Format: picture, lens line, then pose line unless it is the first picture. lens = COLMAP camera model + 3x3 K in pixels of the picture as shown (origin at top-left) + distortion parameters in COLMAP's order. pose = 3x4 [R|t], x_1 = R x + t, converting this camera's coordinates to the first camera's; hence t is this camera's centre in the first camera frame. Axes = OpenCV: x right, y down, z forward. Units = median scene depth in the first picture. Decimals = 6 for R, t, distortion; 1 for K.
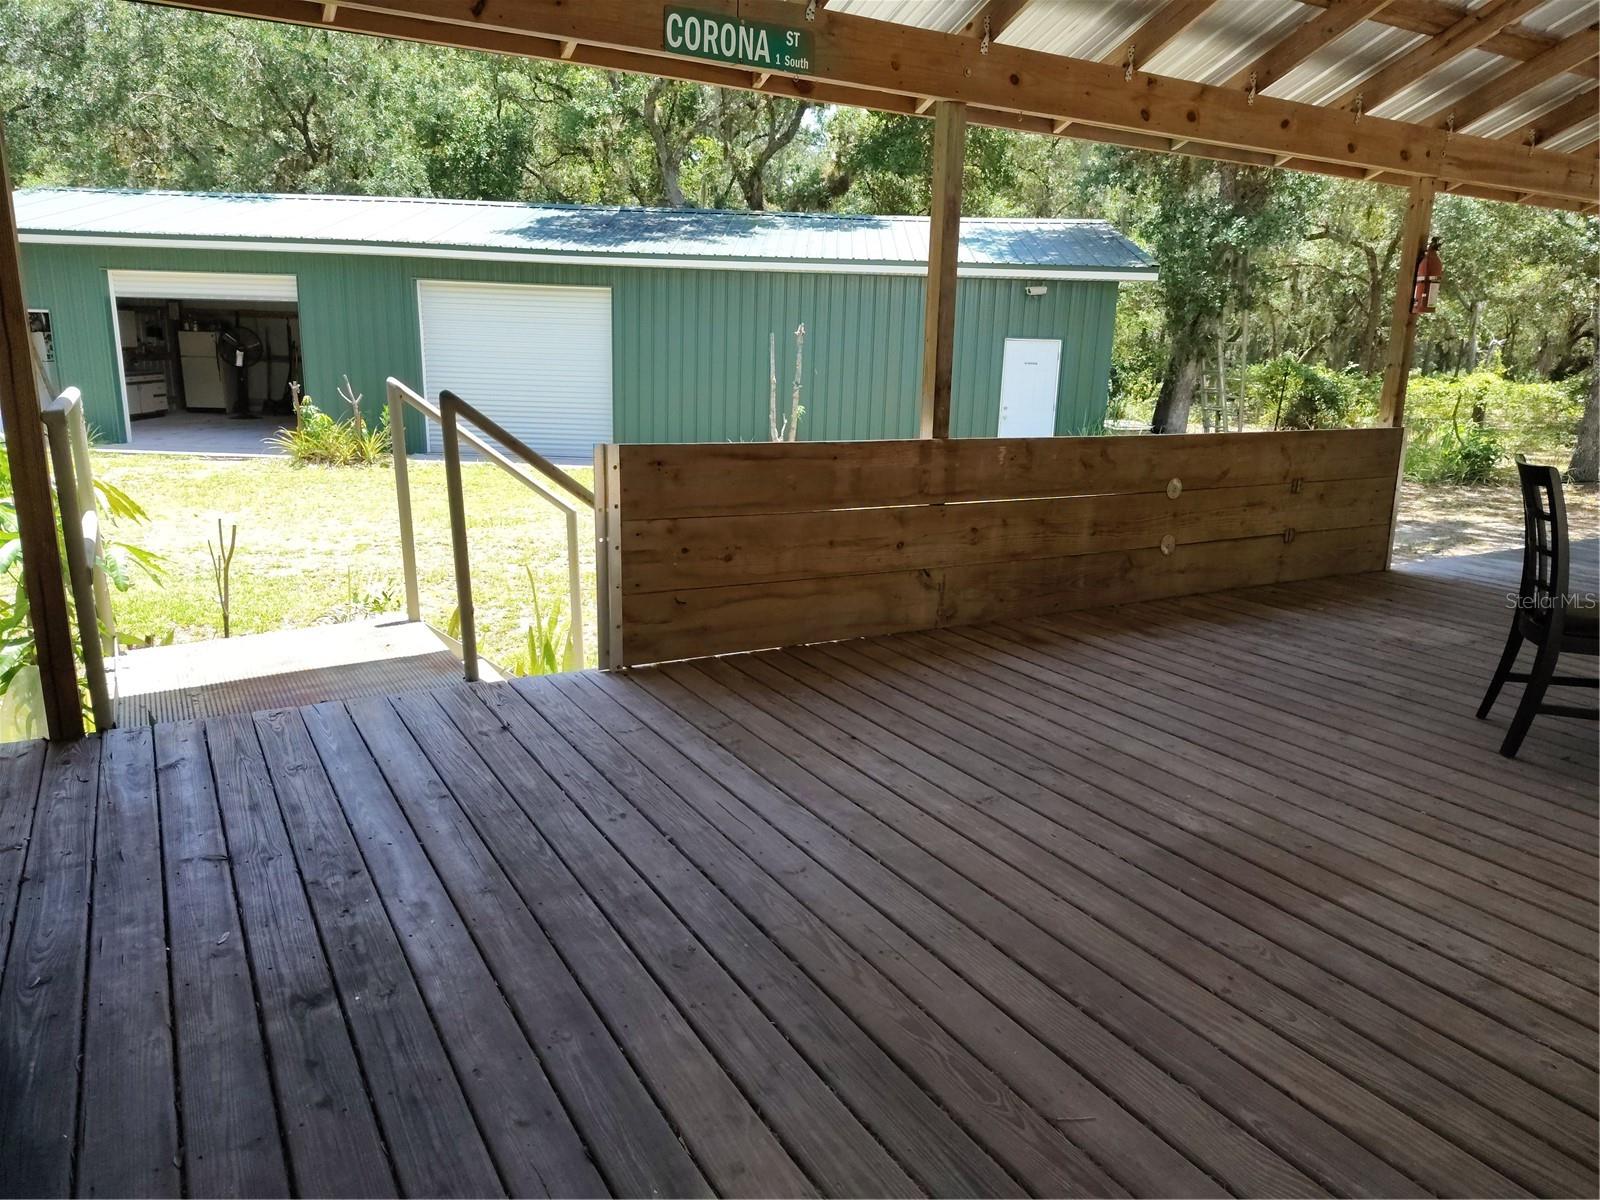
lens RADIAL K [[1099.4, 0, 784.5], [0, 1099.4, 608.9], [0, 0, 1]] dist [0.061950, -0.080004]
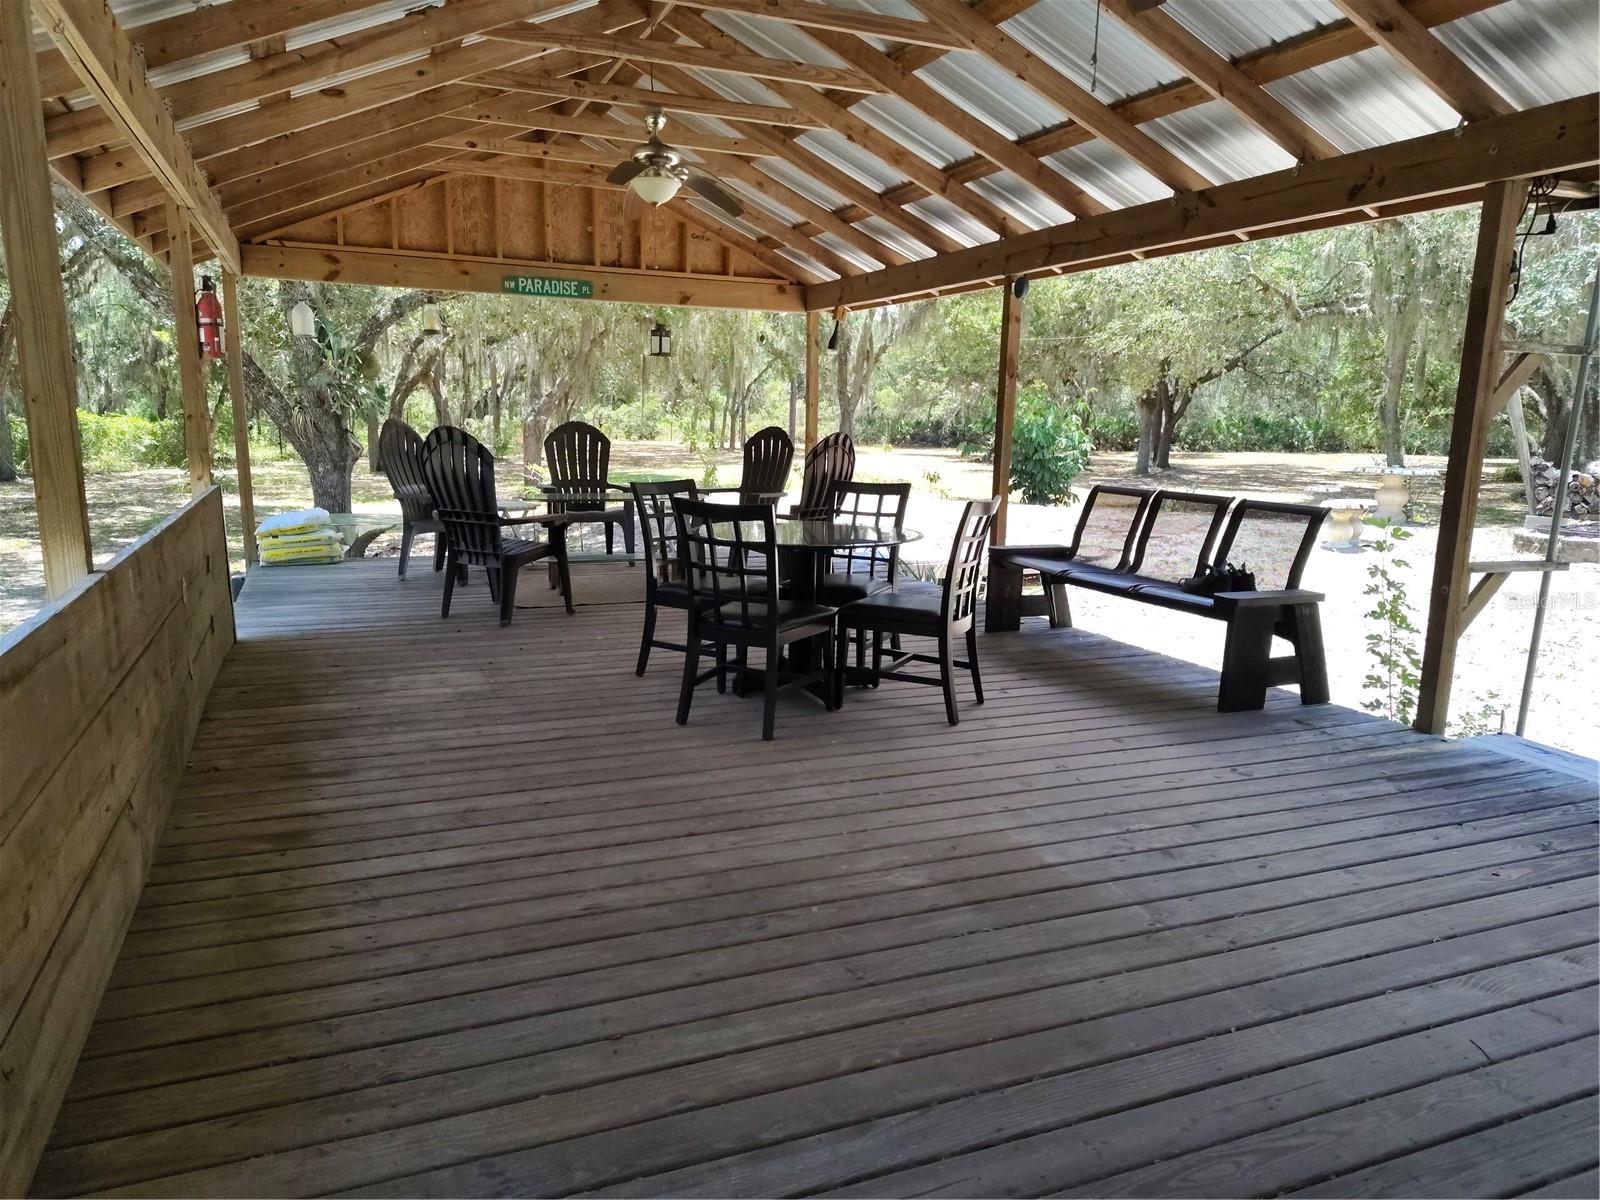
lens RADIAL K [[1099.4, 0, 784.5], [0, 1099.4, 608.9], [0, 0, 1]] dist [0.061950, -0.080004]
pose [[0.127707, -0.197930, 0.971861, -0.365503], [0.220568, 0.961014, 0.166738, -0.150649], [-0.966975, 0.193068, 0.166385, 0.559046]]
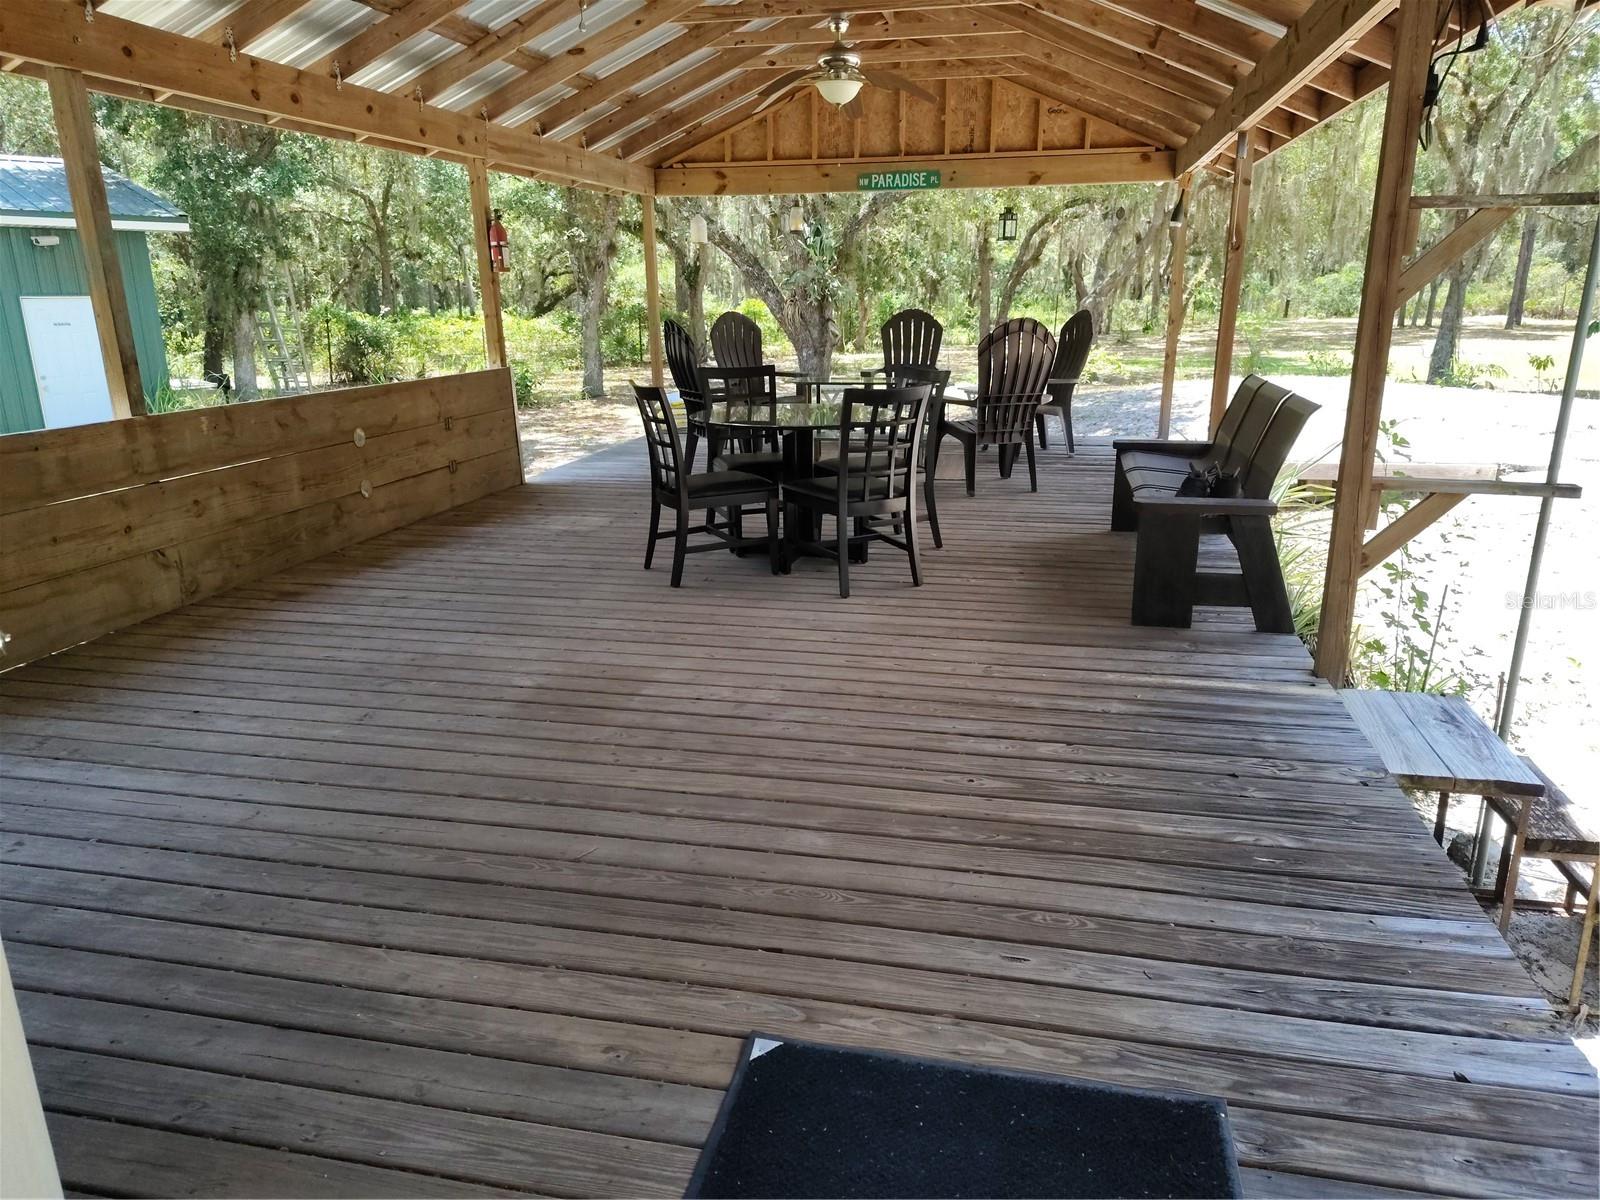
lens RADIAL K [[1109.7, 0, 800.0], [0, 1109.7, 600.0], [0, 0, 1]] dist [0.054760, -0.045734]
pose [[0.674887, -0.232639, 0.700290, -0.198294], [0.206111, 0.970663, 0.123823, 0.001377], [-0.708552, 0.060771, 0.703037, -0.105594]]
